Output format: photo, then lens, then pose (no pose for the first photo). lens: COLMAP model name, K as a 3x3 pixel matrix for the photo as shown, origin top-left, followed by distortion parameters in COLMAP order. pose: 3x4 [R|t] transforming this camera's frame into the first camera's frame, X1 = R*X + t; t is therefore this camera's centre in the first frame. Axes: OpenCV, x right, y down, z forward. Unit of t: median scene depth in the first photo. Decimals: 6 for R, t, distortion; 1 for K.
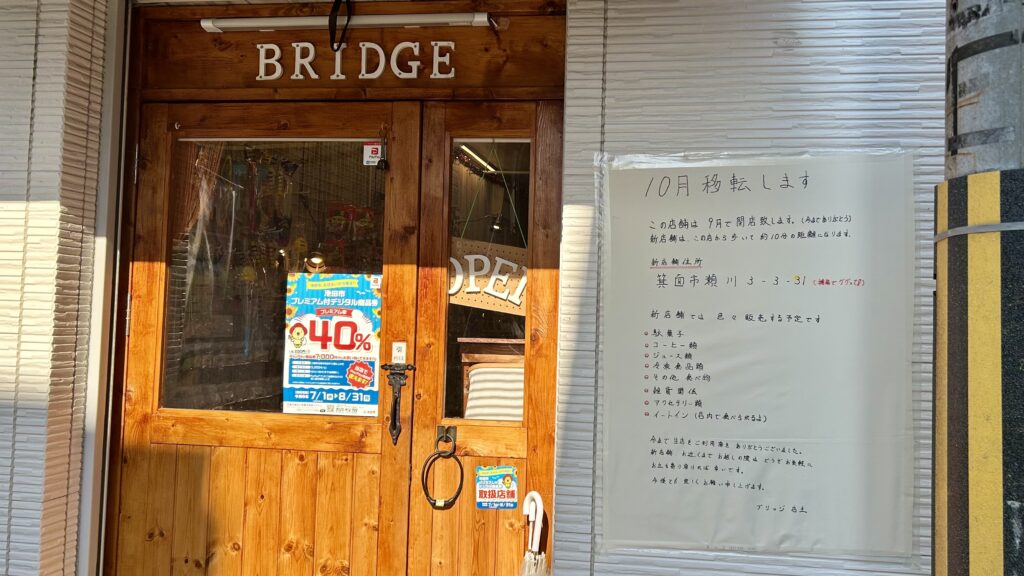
lens RADIAL K [[985.0, 0, 515.0], [0, 985.0, 291.3], [0, 0, 1]] dist [0.135212, -0.317620]
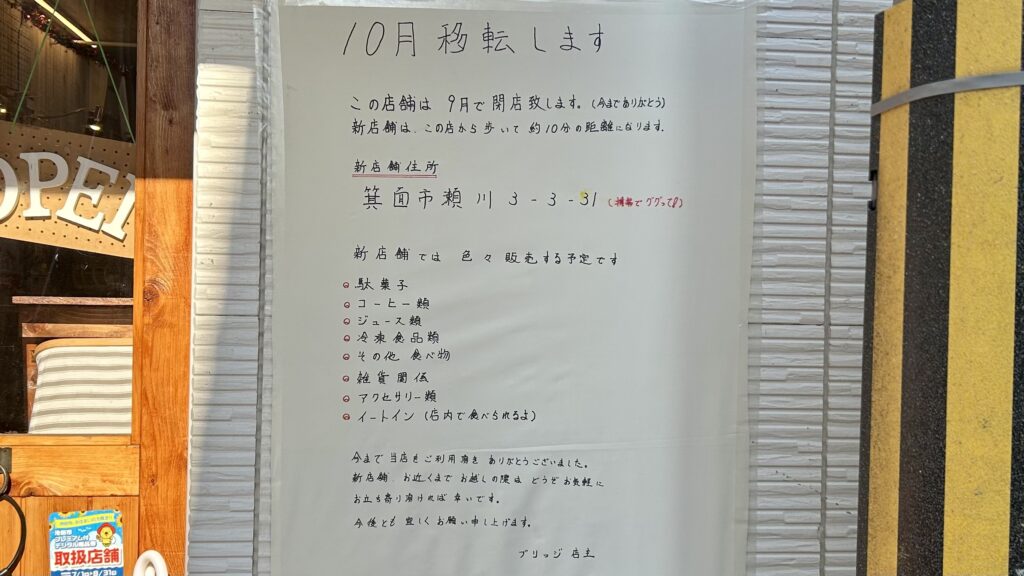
lens RADIAL K [[985.0, 0, 515.0], [0, 985.0, 291.3], [0, 0, 1]] dist [0.135212, -0.317620]
pose [[0.941209, -0.010307, 0.337667, 0.025430], [-0.003737, 0.999156, 0.040914, 0.021086], [-0.337803, -0.039771, 0.940376, 0.389023]]
